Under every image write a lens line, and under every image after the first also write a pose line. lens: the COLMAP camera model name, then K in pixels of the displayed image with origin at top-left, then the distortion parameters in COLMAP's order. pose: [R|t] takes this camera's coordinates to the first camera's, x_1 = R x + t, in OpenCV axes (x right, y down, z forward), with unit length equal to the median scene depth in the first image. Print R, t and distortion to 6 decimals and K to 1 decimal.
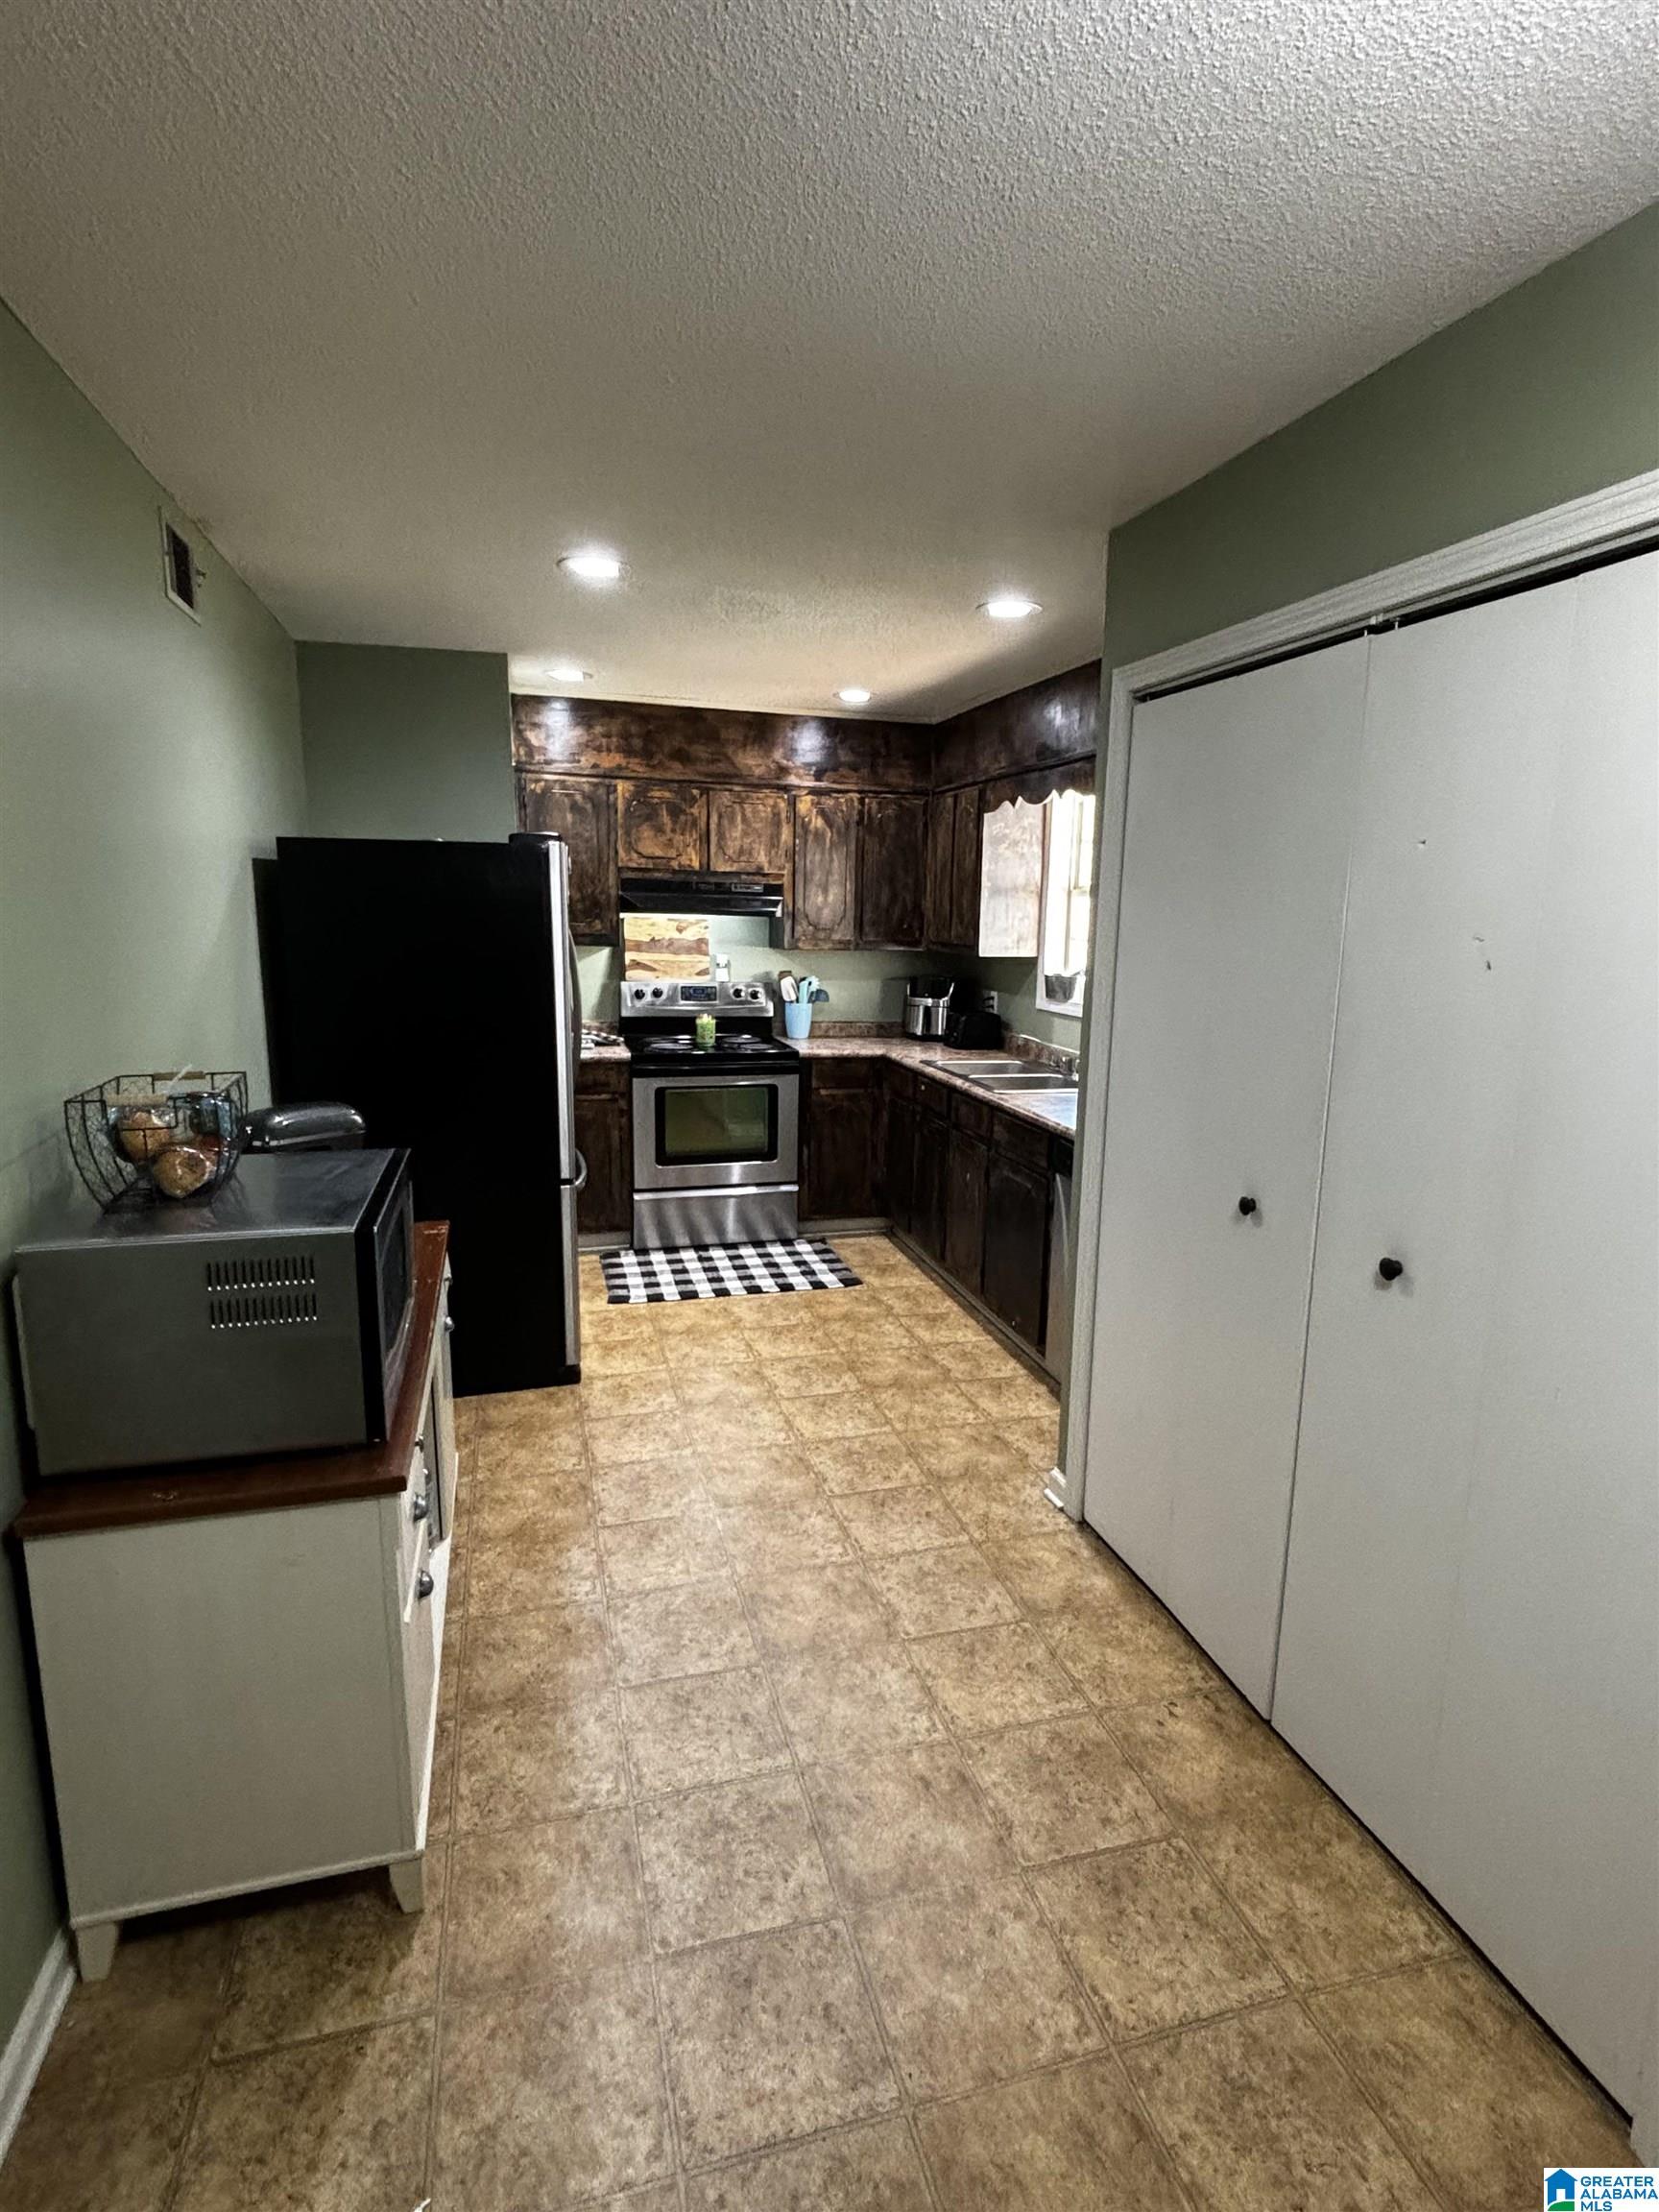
lens RADIAL K [[1108.0, 0, 821.2], [0, 1108.0, 1109.6], [0, 0, 1]] dist [0.002359, -0.000031]
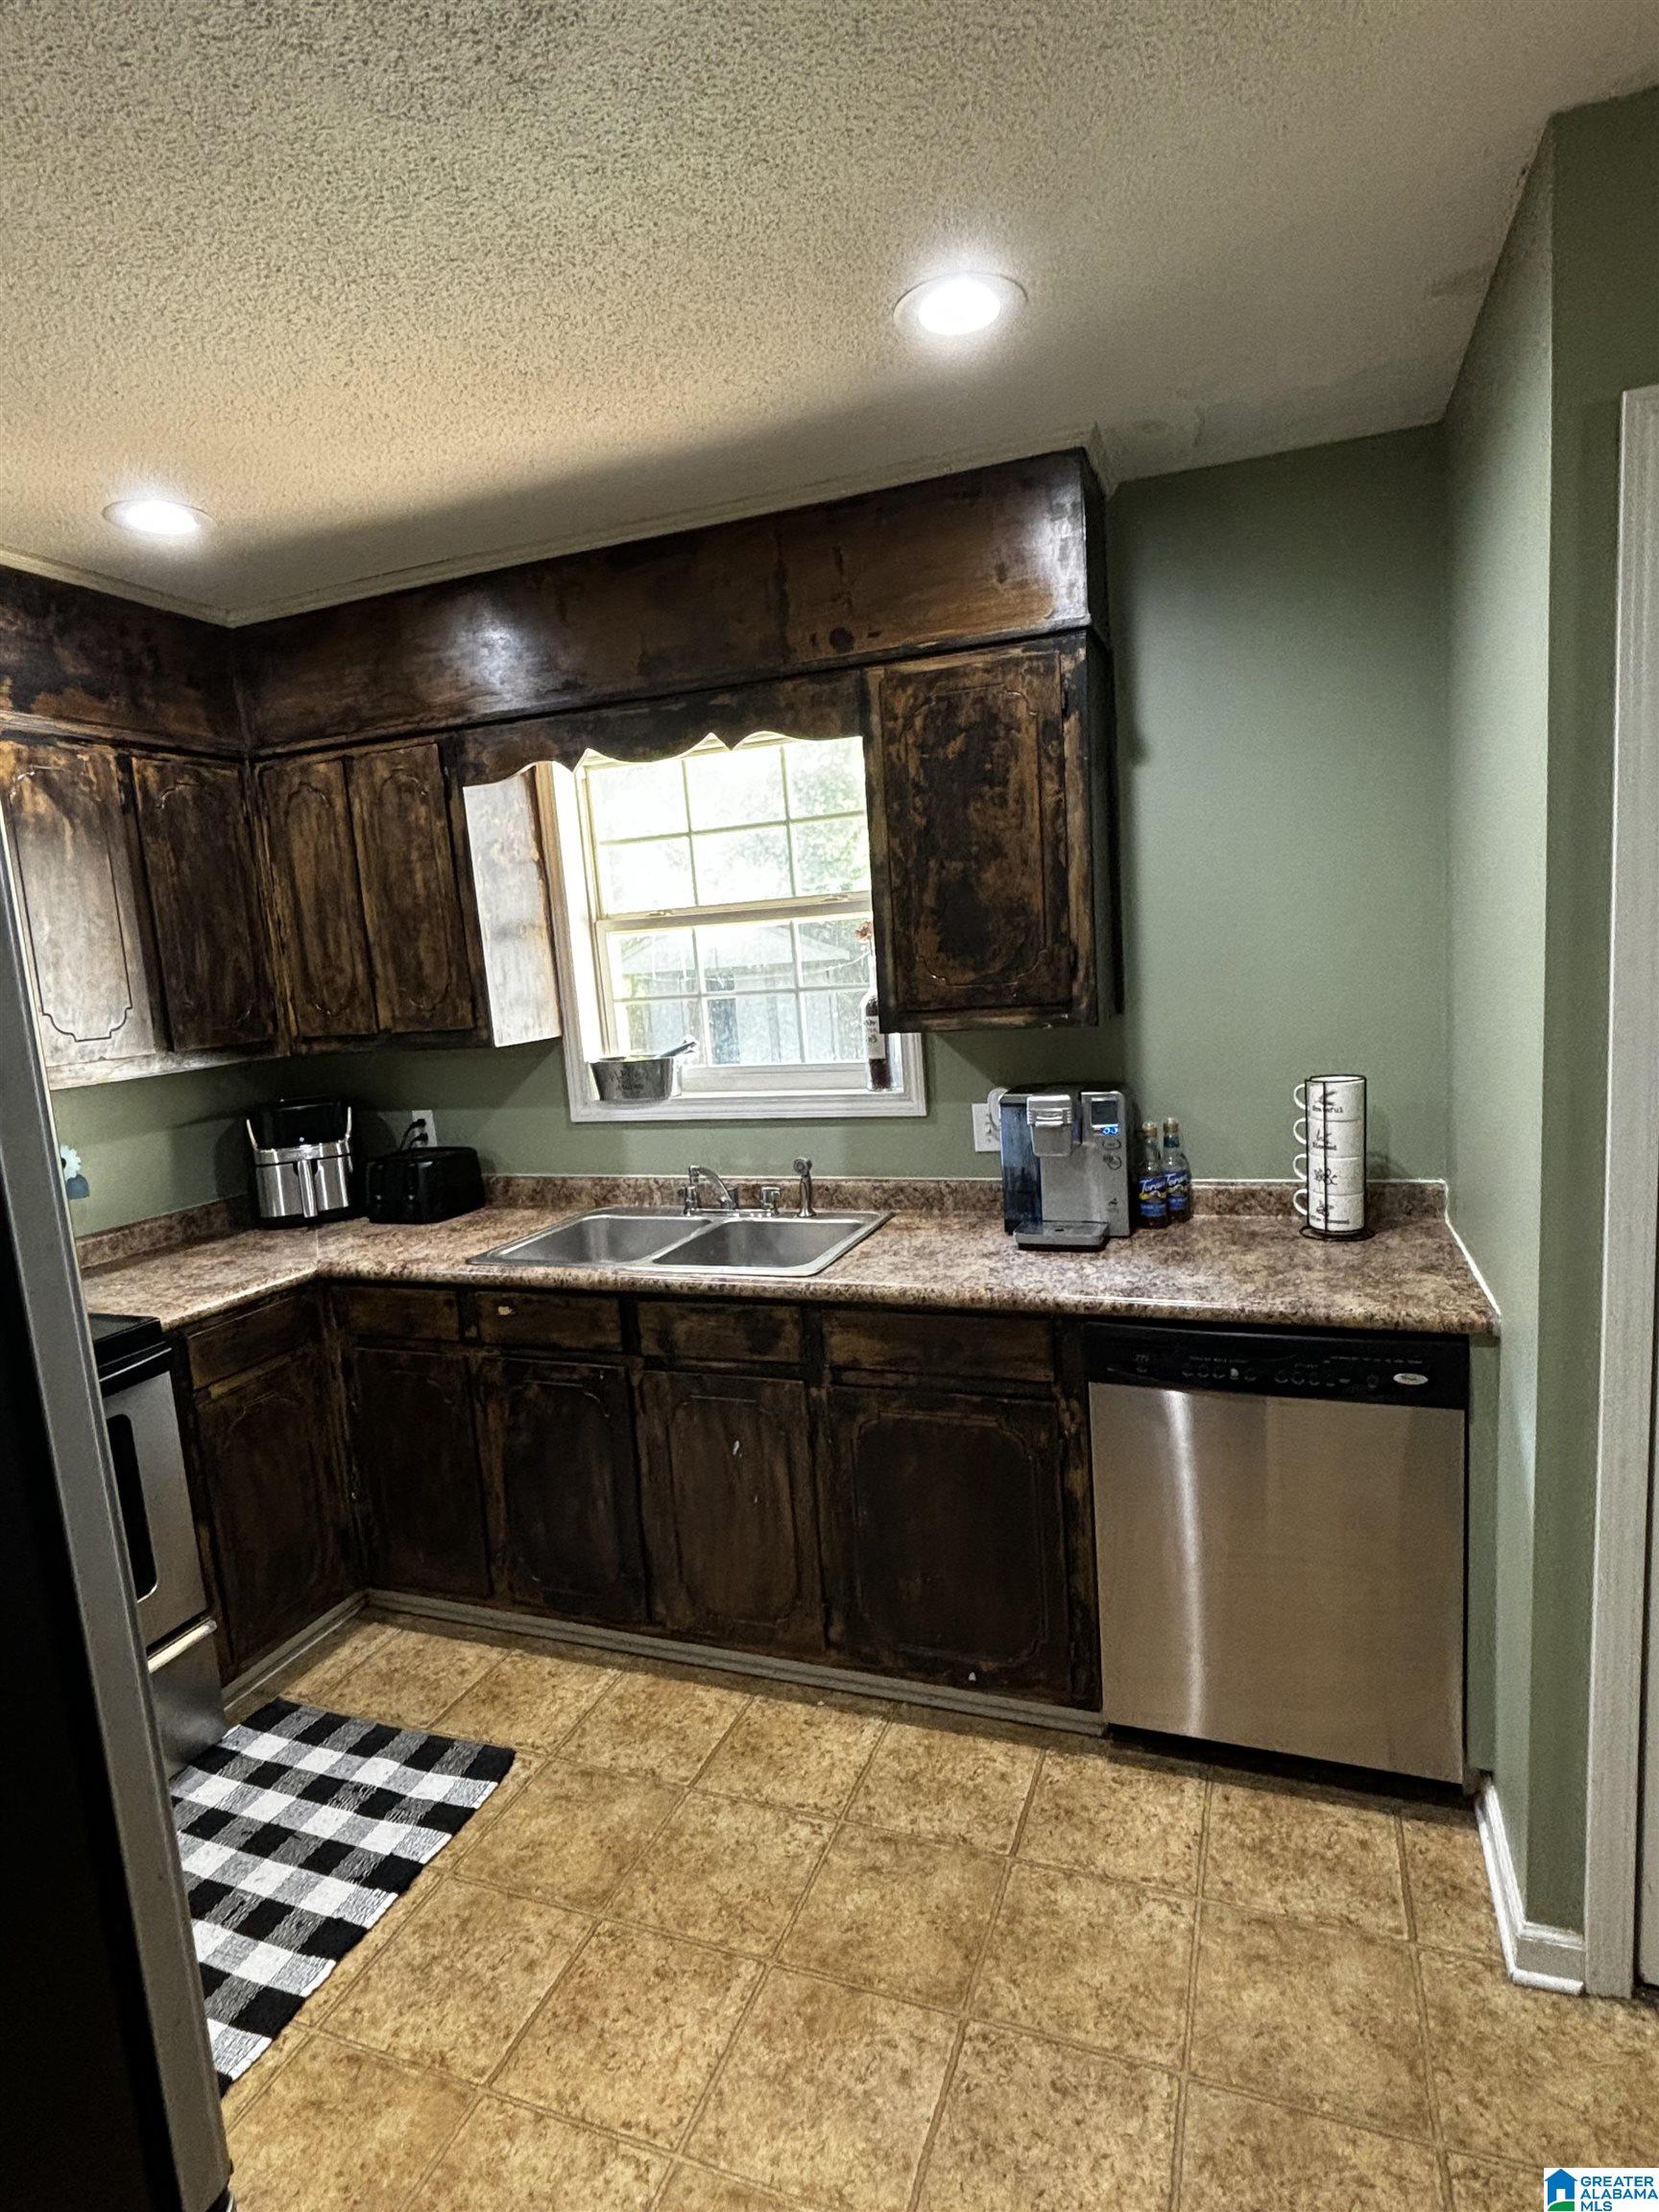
lens RADIAL K [[1173.8, 0, 831.6], [0, 1173.8, 1104.3], [0, 0, 1]] dist [0.003989, -0.006186]
pose [[0.587075, -0.164887, 0.792563, -0.222061], [0.227553, 0.973175, 0.033906, -0.092753], [-0.776893, 0.160445, 0.608847, 0.523554]]
